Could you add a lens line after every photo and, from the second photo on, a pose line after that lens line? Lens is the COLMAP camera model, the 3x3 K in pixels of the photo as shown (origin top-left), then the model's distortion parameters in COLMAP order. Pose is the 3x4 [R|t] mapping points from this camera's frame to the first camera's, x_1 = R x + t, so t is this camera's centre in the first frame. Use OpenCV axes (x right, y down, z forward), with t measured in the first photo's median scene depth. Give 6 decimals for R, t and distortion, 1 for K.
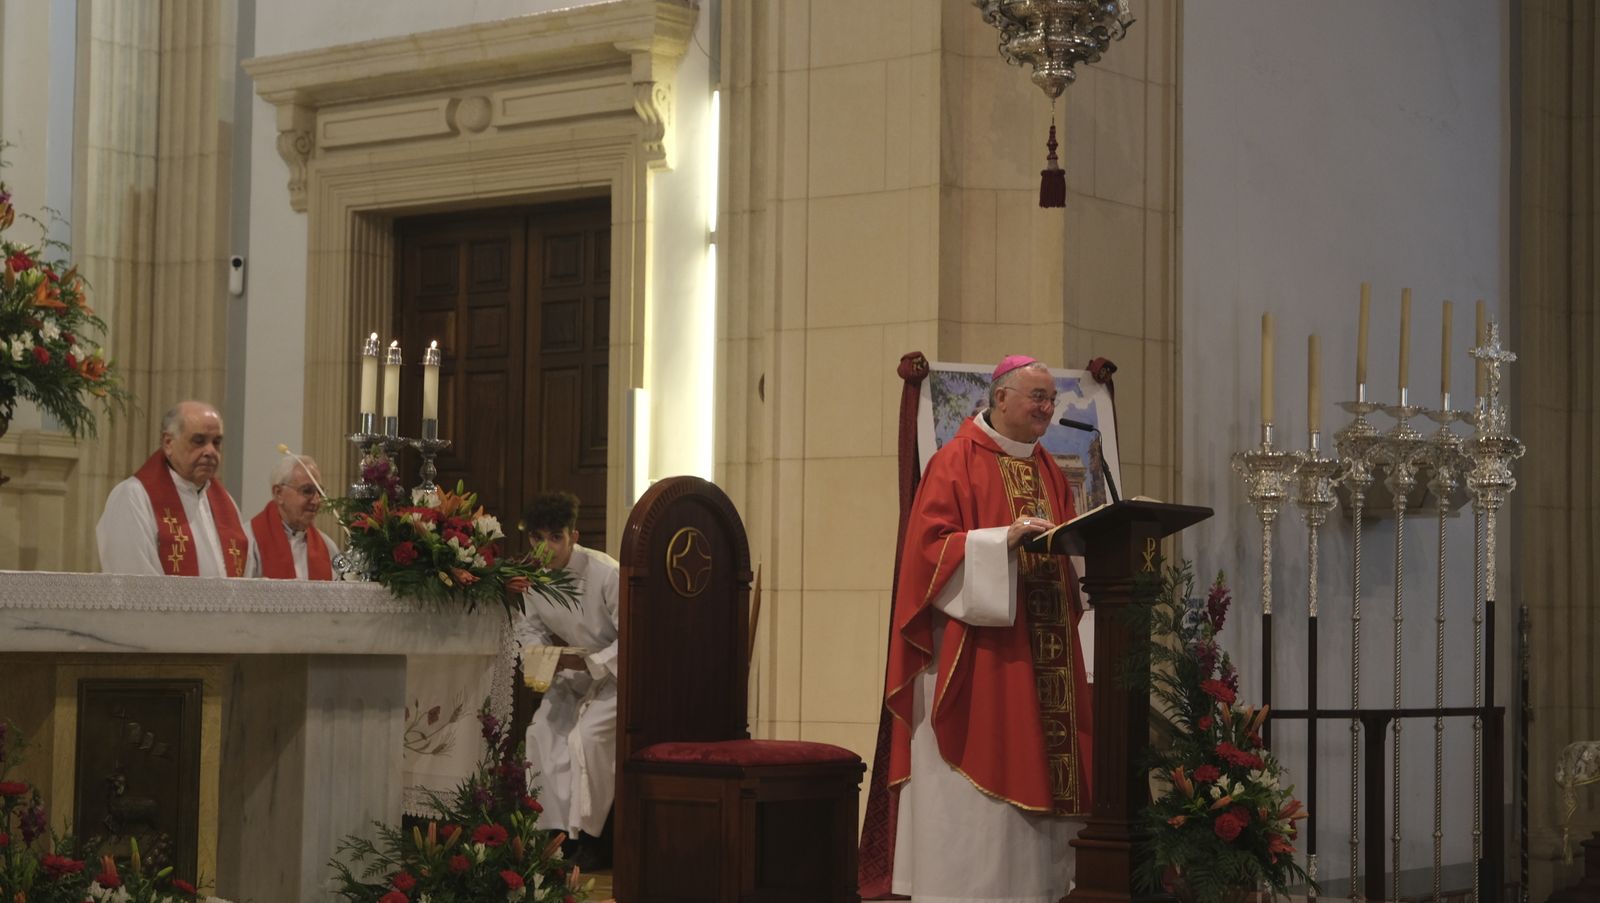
lens RADIAL K [[2994.5, 0, 845.3], [0, 2994.5, 461.2], [0, 0, 1]] dist [0.021214, 0.288444]
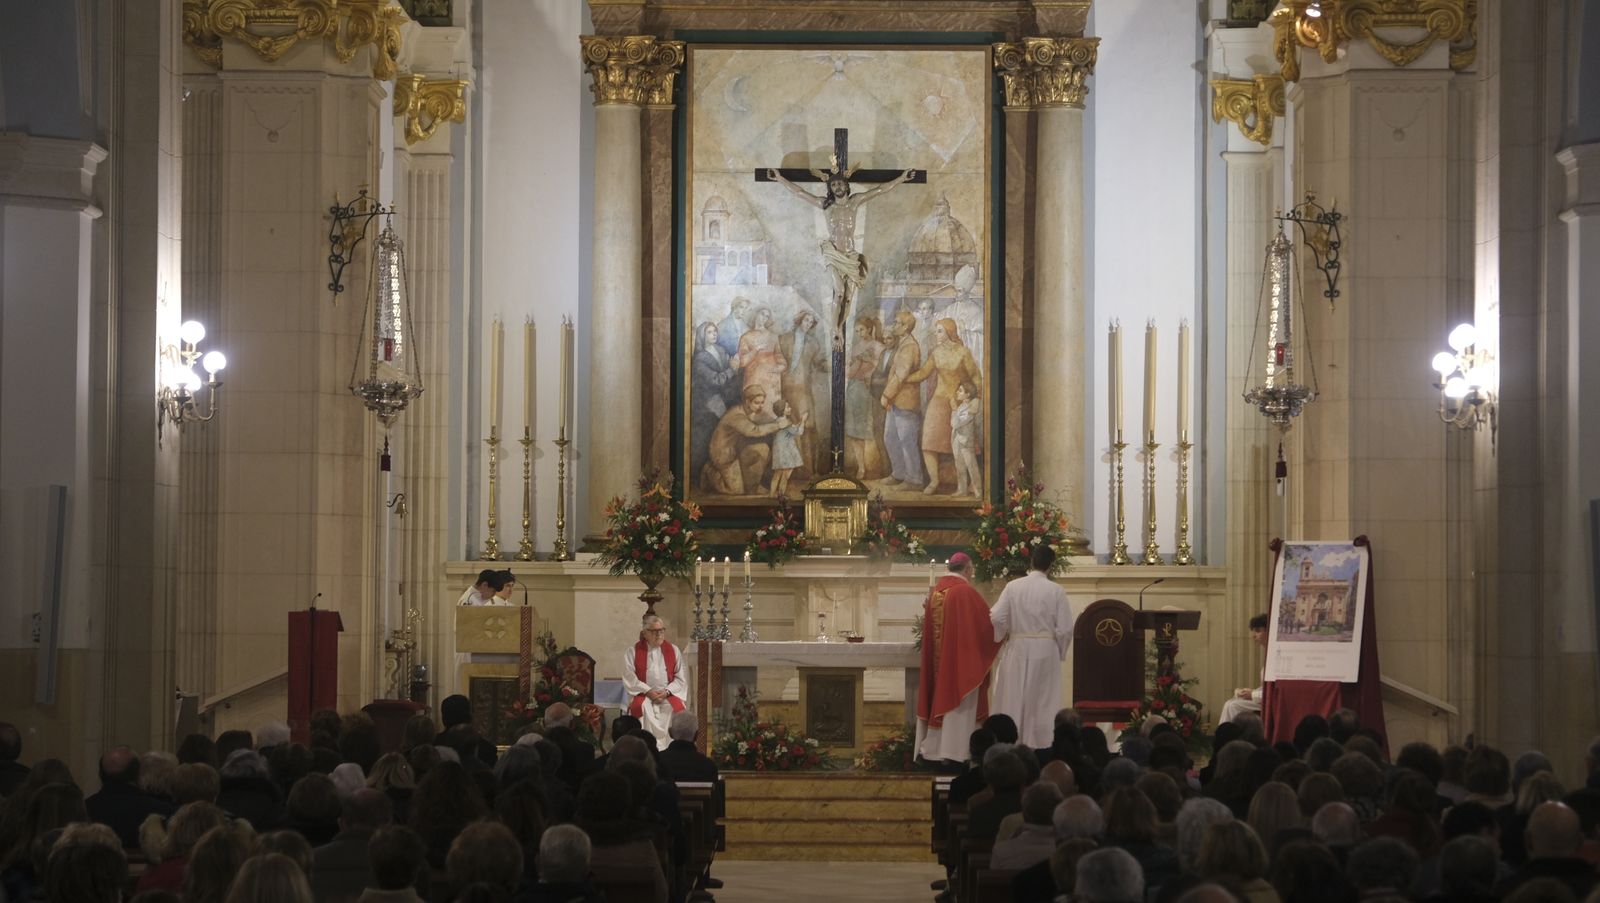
lens RADIAL K [[3741.4, 0, 856.6], [0, 3741.4, 481.4], [0, 0, 1]] dist [0.048130, 0.875039]
pose [[0.598938, -0.043141, -0.799632, 1.988946], [0.049540, 0.998631, -0.016771, -0.044049], [0.799261, -0.029569, 0.600256, -0.920927]]
